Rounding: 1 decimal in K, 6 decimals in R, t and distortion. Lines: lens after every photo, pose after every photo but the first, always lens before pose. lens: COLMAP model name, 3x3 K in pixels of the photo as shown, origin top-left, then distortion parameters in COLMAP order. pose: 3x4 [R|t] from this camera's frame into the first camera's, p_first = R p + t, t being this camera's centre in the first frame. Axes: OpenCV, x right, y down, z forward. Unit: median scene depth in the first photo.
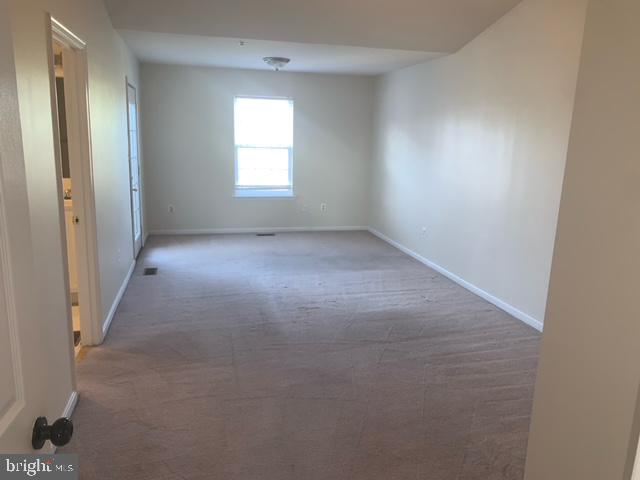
lens RADIAL K [[487.5, 0, 317.3], [0, 487.5, 240.0], [0, 0, 1]] dist [0.028350, -0.040277]
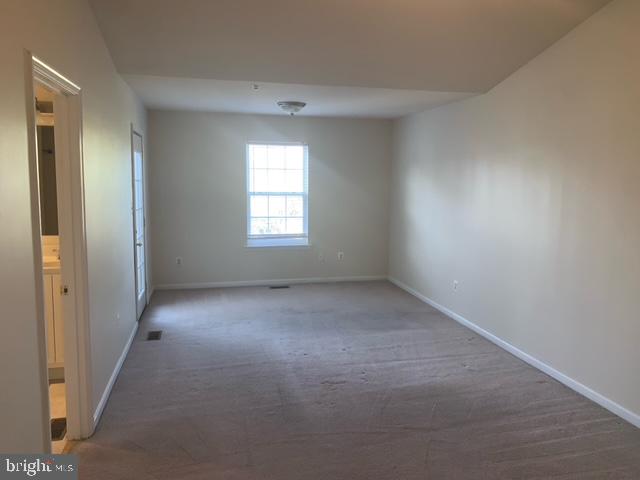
lens RADIAL K [[487.5, 0, 320.5], [0, 487.5, 242.5], [0, 0, 1]] dist [0.028350, -0.040277]
pose [[0.999849, -0.012612, -0.011994, -0.025220], [0.011643, 0.996912, -0.077665, -0.036238], [0.012937, 0.077514, 0.996907, 0.104796]]
